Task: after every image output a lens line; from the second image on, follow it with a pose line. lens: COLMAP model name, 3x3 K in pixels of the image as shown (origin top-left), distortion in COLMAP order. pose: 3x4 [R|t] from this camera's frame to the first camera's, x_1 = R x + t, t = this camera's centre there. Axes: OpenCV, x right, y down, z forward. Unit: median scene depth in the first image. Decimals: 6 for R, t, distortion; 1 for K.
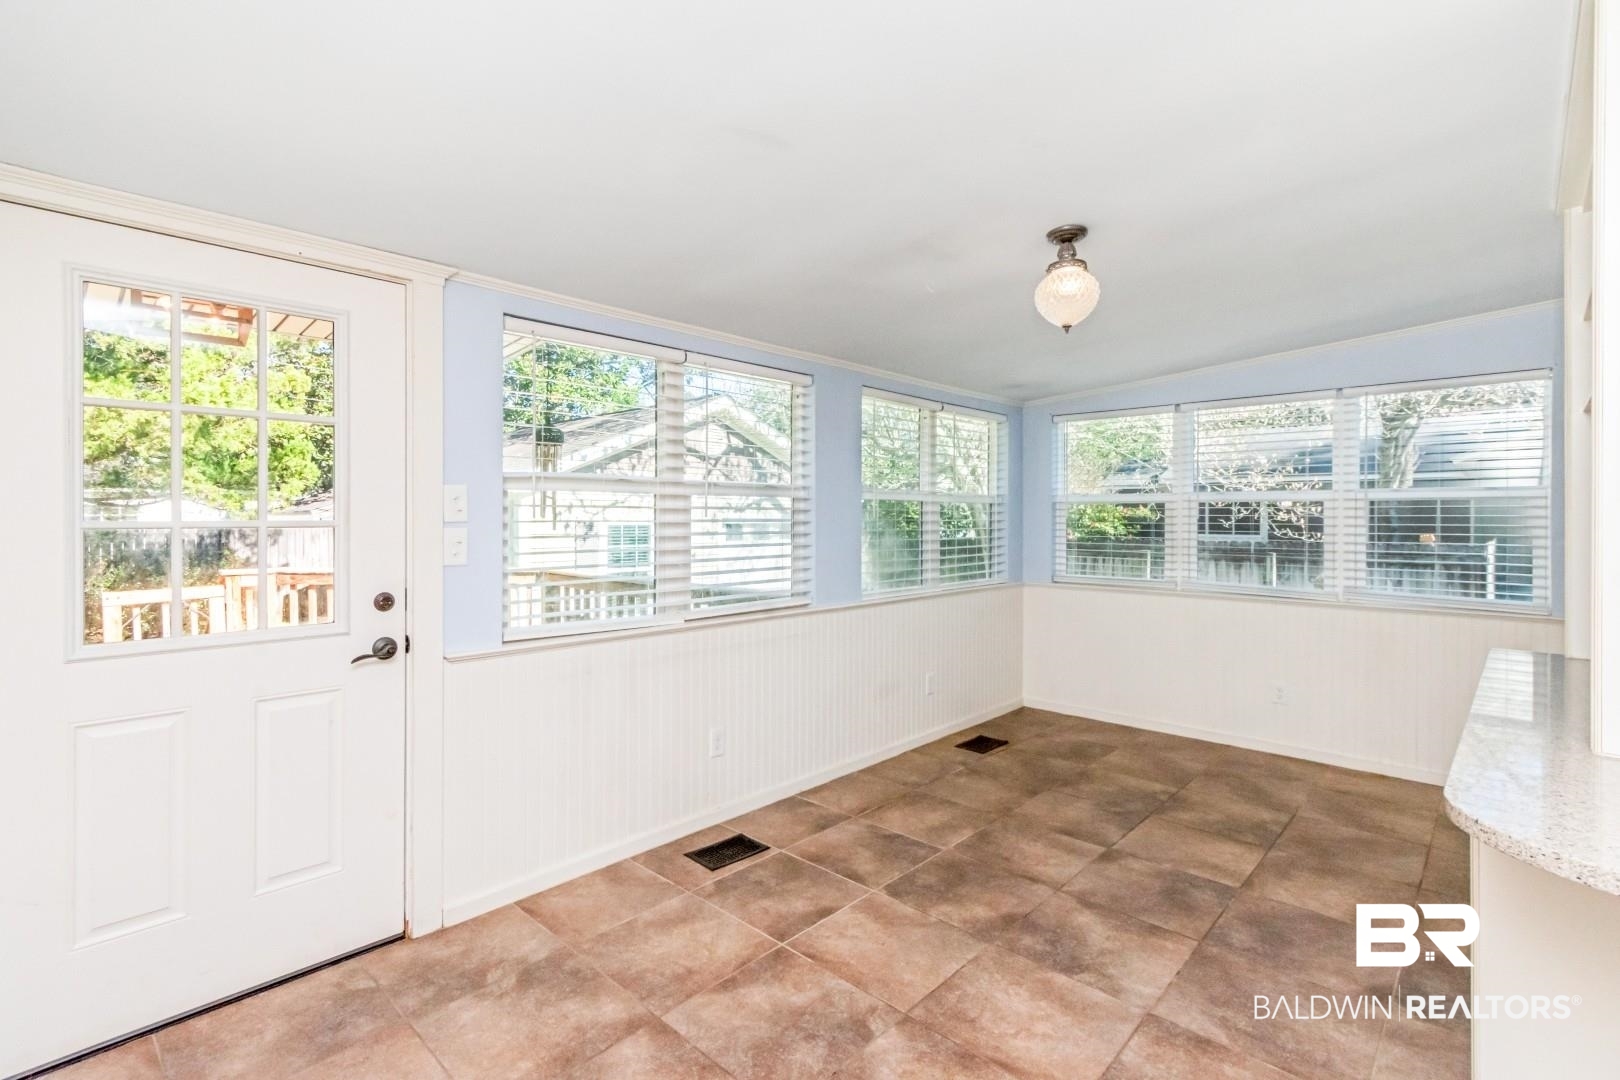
lens RADIAL K [[729.6, 0, 795.5], [0, 729.6, 517.9], [0, 0, 1]] dist [0.000864, 0.000530]
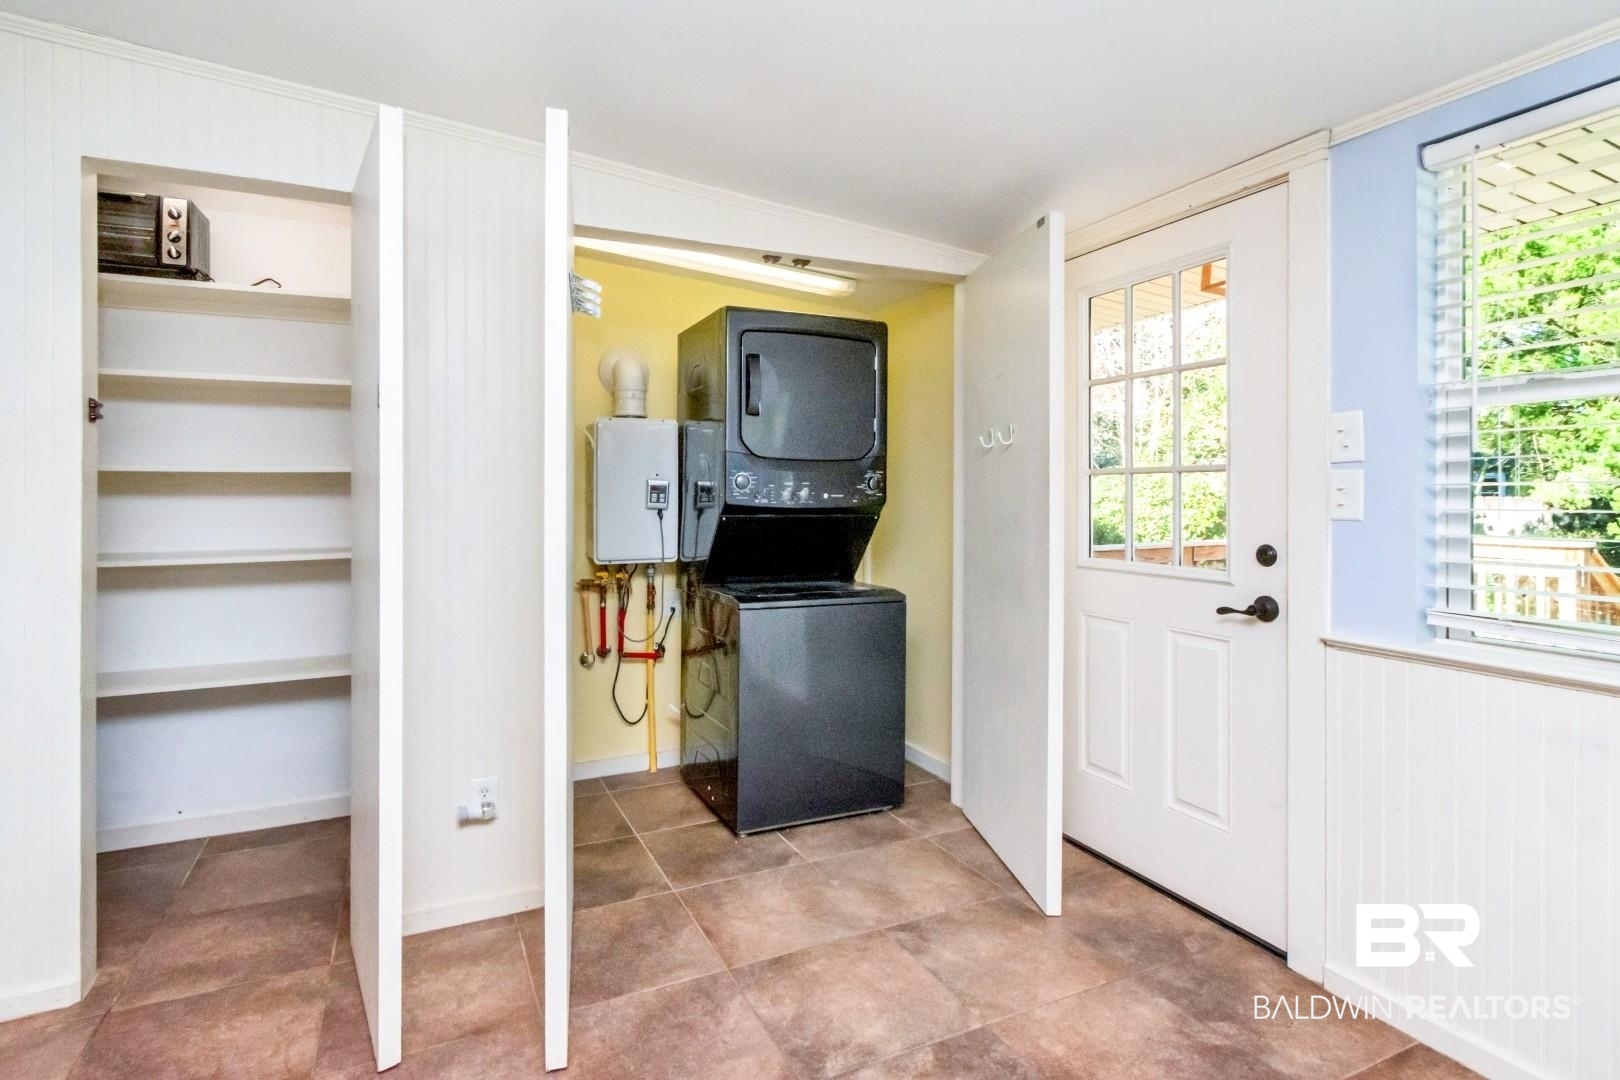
lens RADIAL K [[802.1, 0, 784.1], [0, 802.1, 486.9], [0, 0, 1]] dist [-0.000077, -0.003313]
pose [[-0.356714, -0.006605, -0.934190, 0.434730], [-0.006196, 0.999970, -0.004704, 0.033137], [0.934193, 0.004110, -0.356744, 0.647492]]
